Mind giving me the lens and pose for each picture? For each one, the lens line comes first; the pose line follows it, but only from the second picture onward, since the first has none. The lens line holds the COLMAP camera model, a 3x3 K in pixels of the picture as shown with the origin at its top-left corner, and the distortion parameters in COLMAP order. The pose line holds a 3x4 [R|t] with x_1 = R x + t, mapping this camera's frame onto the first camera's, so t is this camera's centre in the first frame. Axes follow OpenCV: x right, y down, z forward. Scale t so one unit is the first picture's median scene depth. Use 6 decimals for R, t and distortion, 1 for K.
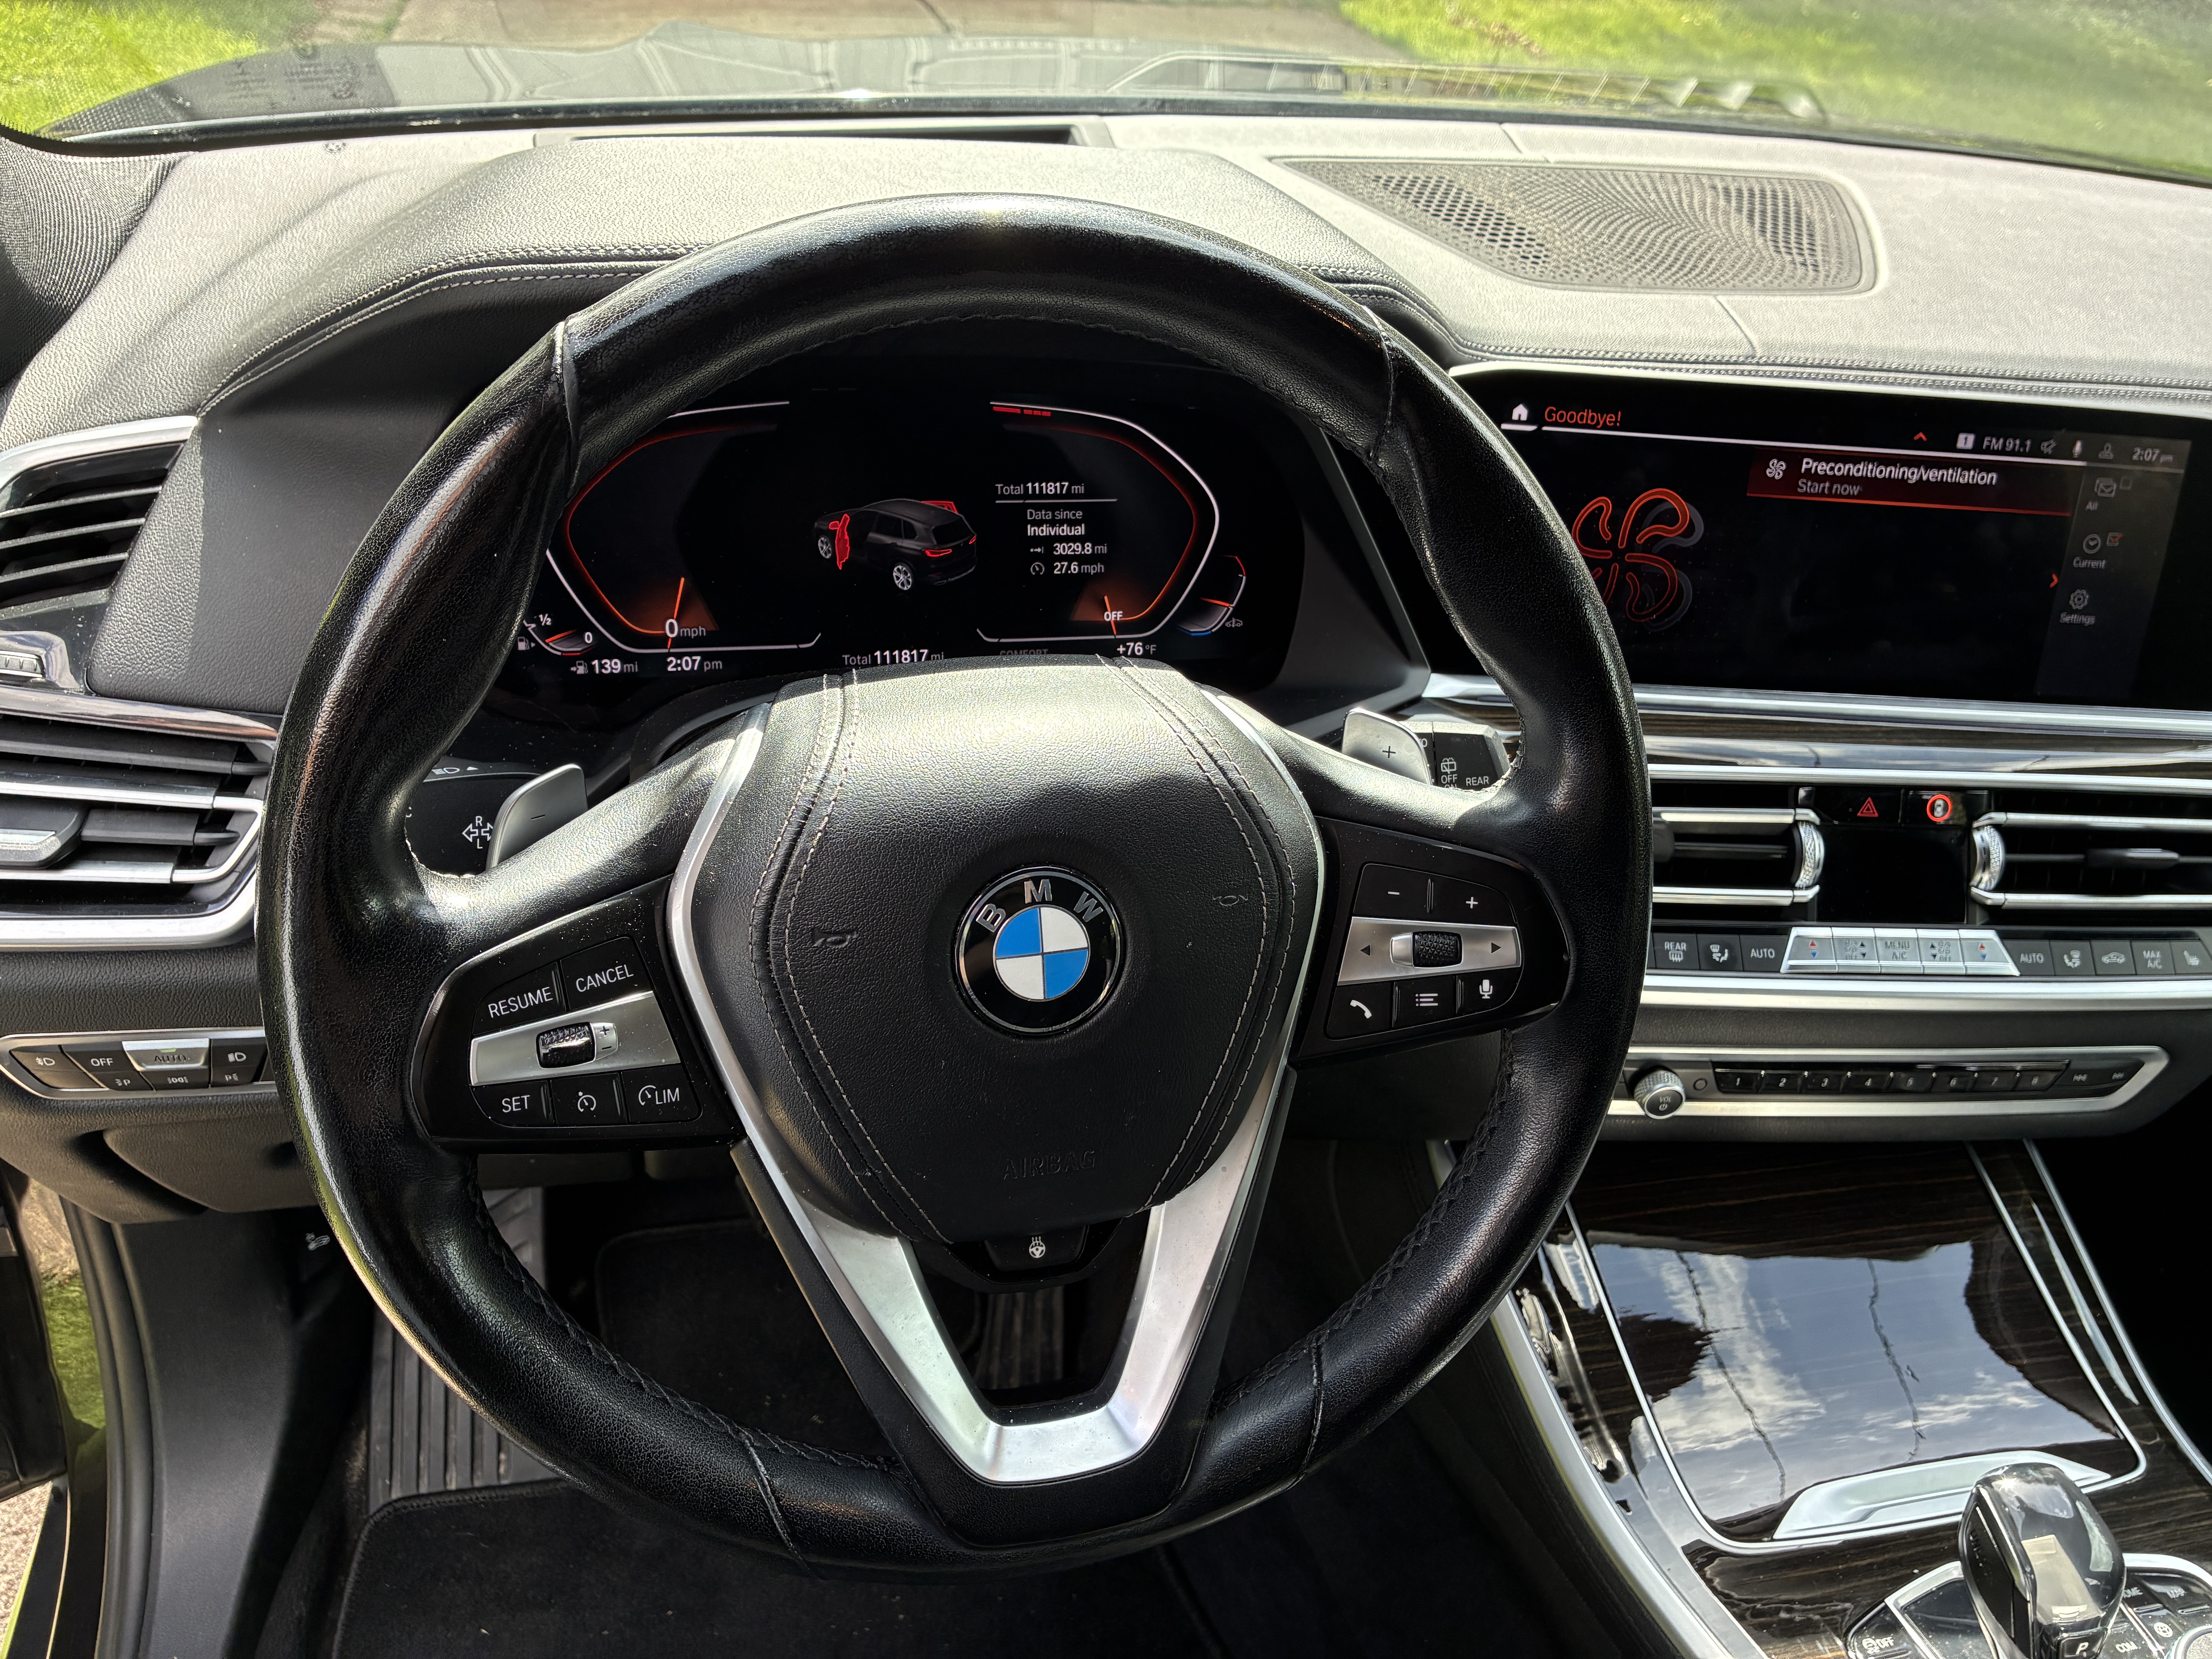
lens RADIAL K [[1688.1, 0, 1108.8], [0, 1688.1, 850.5], [0, 0, 1]] dist [0.040257, -0.003938]
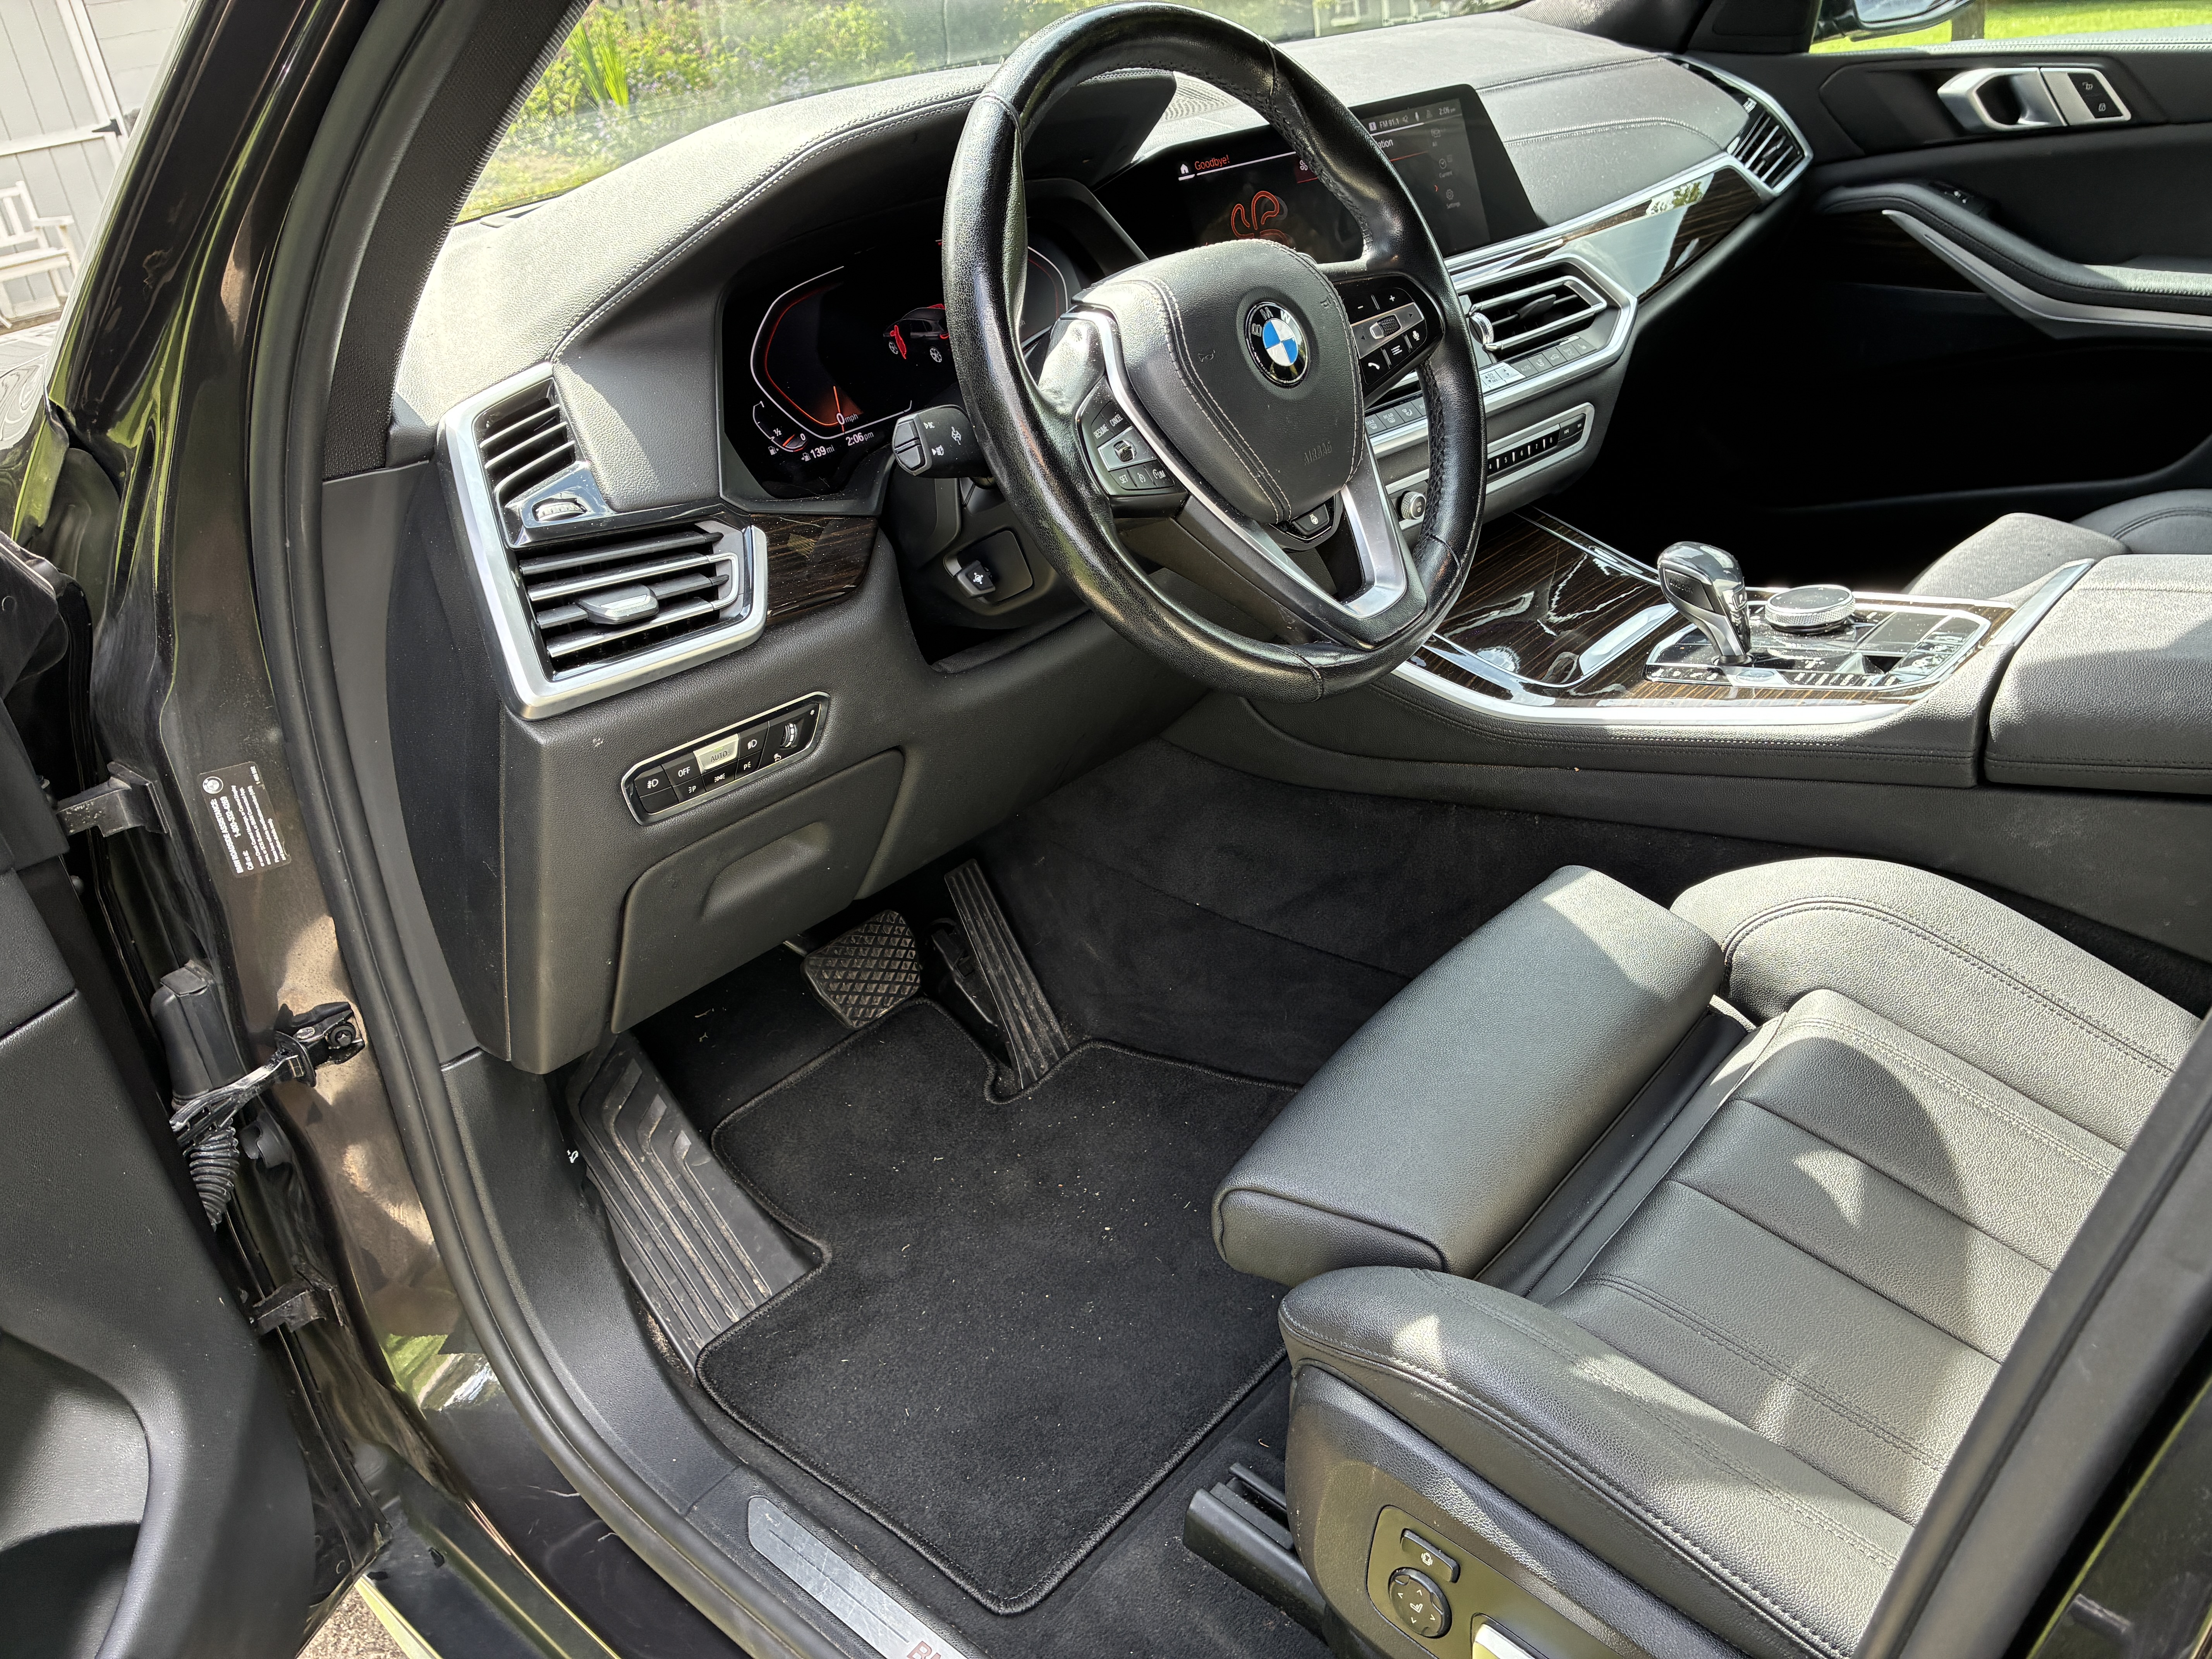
lens RADIAL K [[1678.6, 0, 1119.1], [0, 1678.6, 828.0], [0, 0, 1]] dist [0.050181, -0.062982]
pose [[0.800427, -0.425029, 0.422691, -0.813486], [0.471875, 0.881637, -0.007049, 0.312742], [-0.369664, 0.205100, 0.906247, -0.401973]]
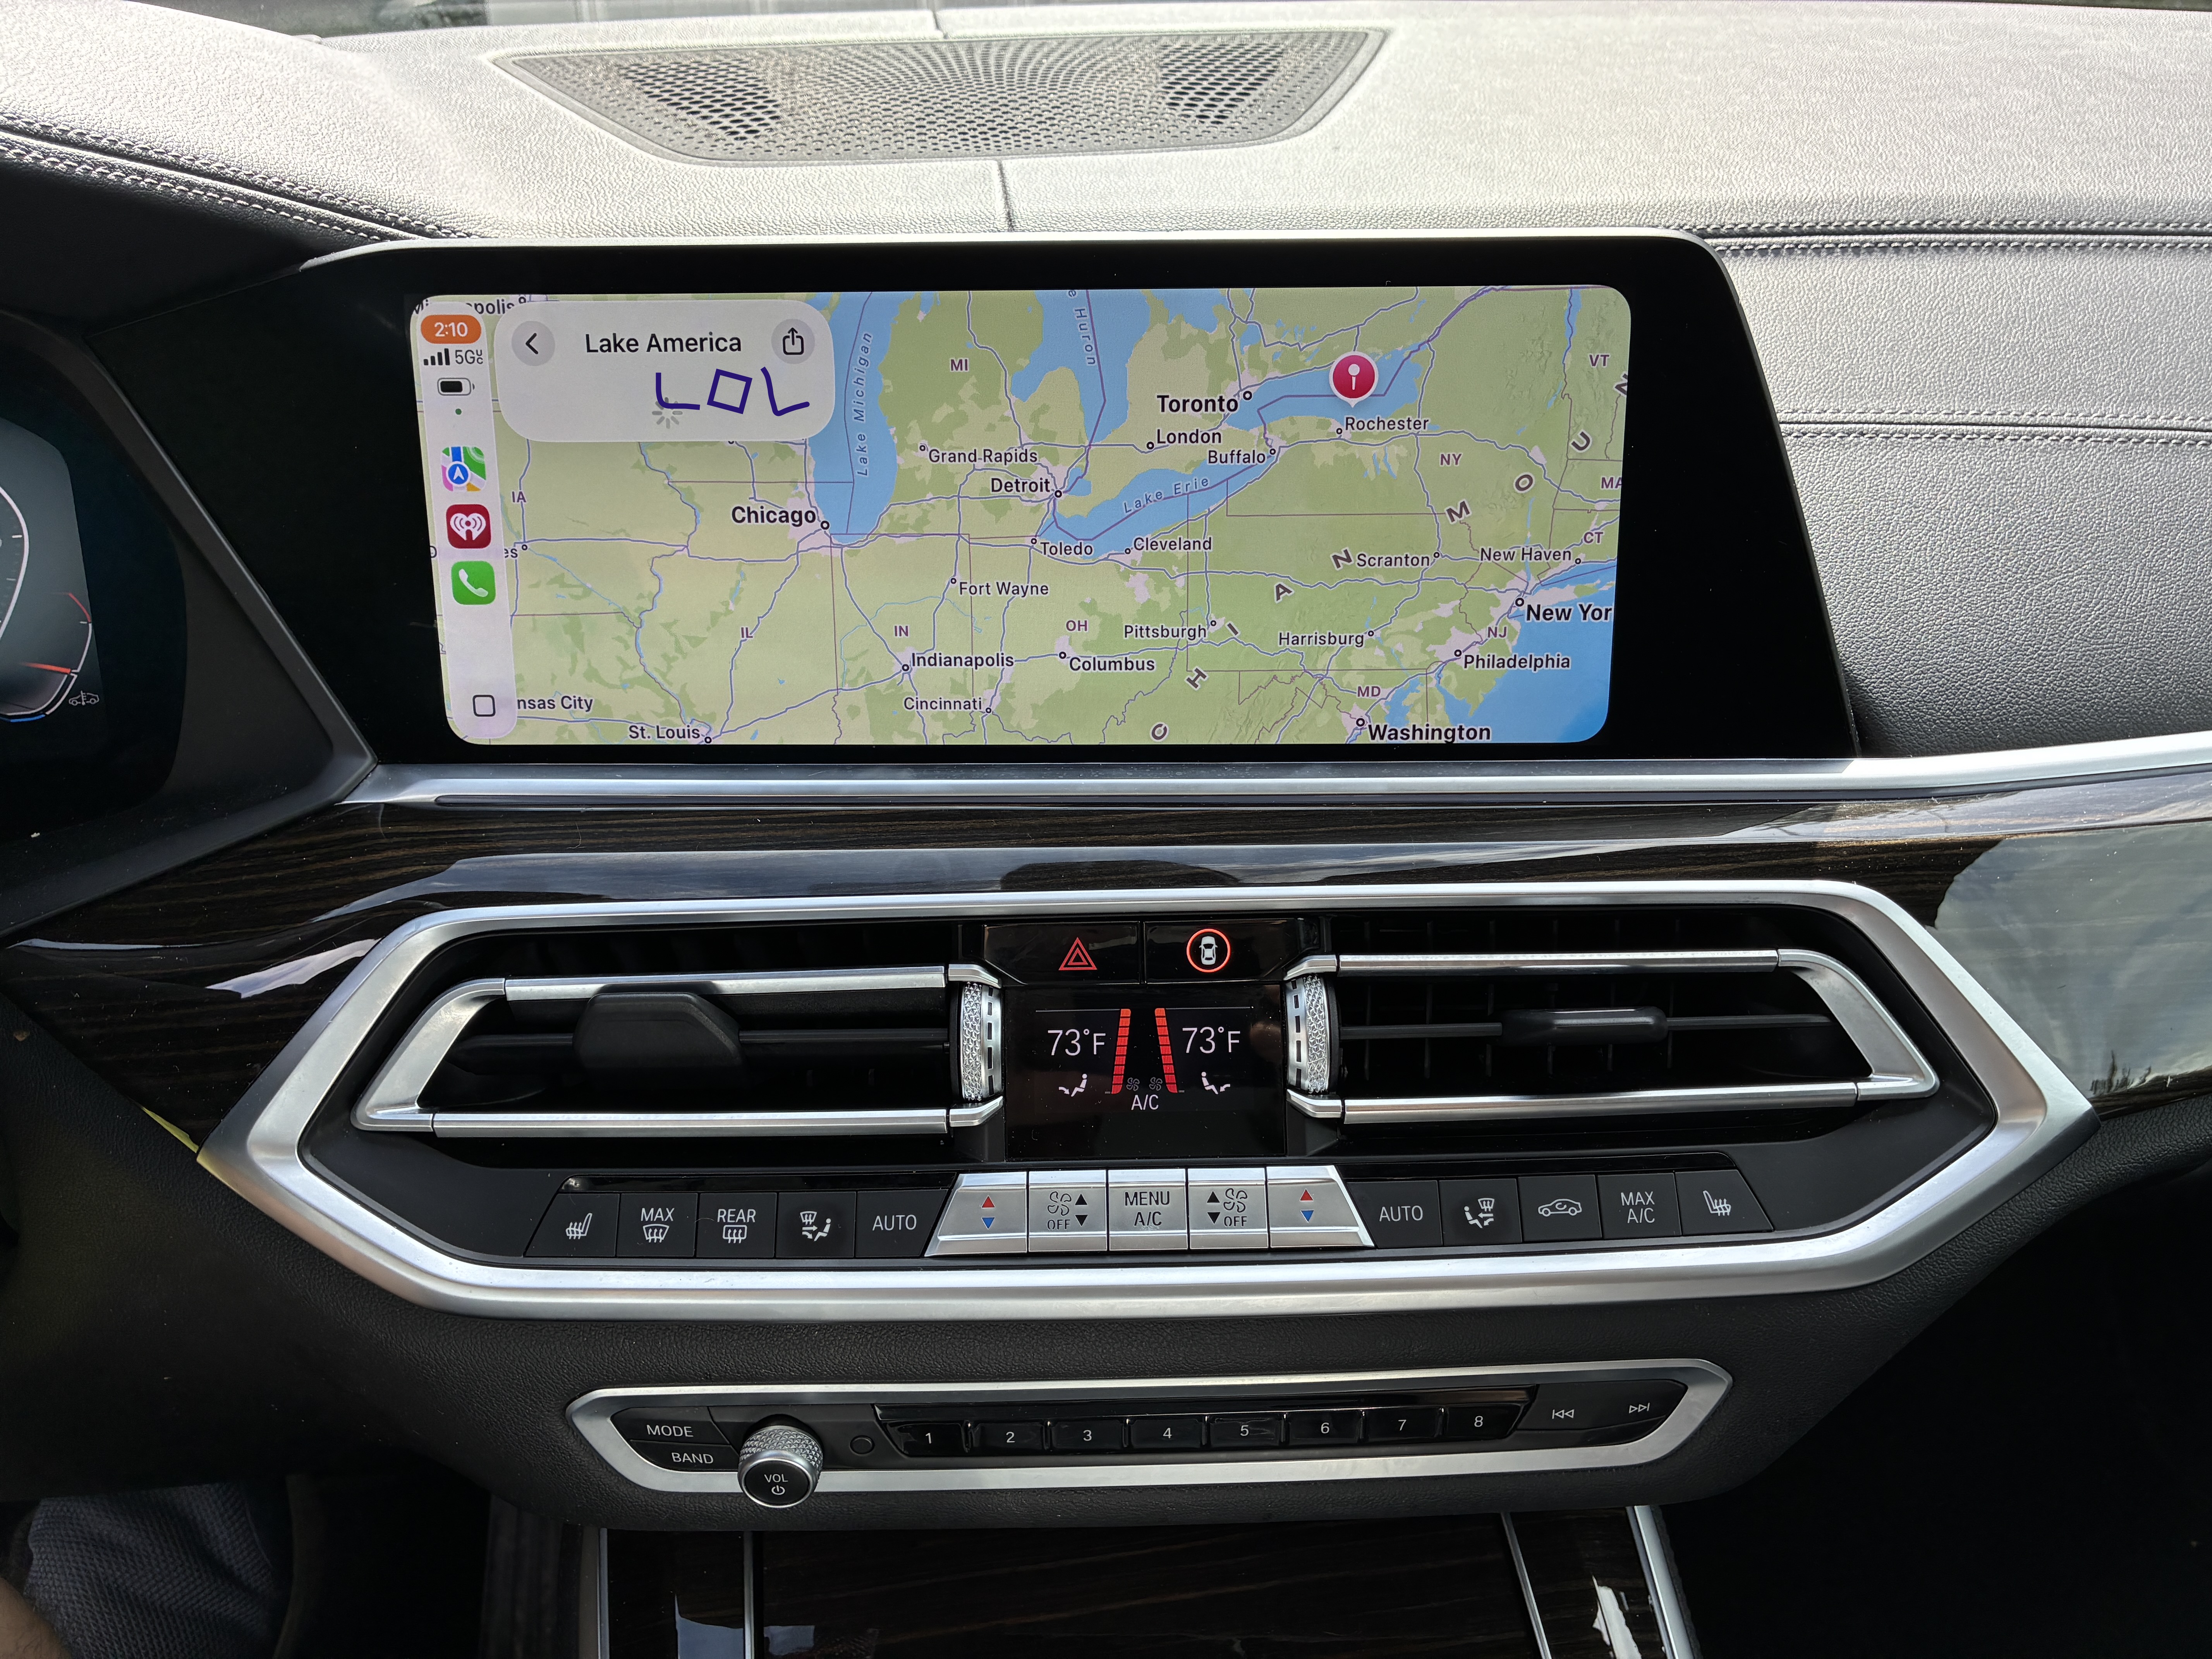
lens RADIAL K [[1678.6, 0, 1119.1], [0, 1678.6, 828.0], [0, 0, 1]] dist [0.050181, -0.062982]
pose [[0.989827, -0.050835, -0.132885, 0.537273], [0.041713, 0.996636, -0.070552, -0.027731], [0.136025, 0.064292, 0.988617, 0.442873]]
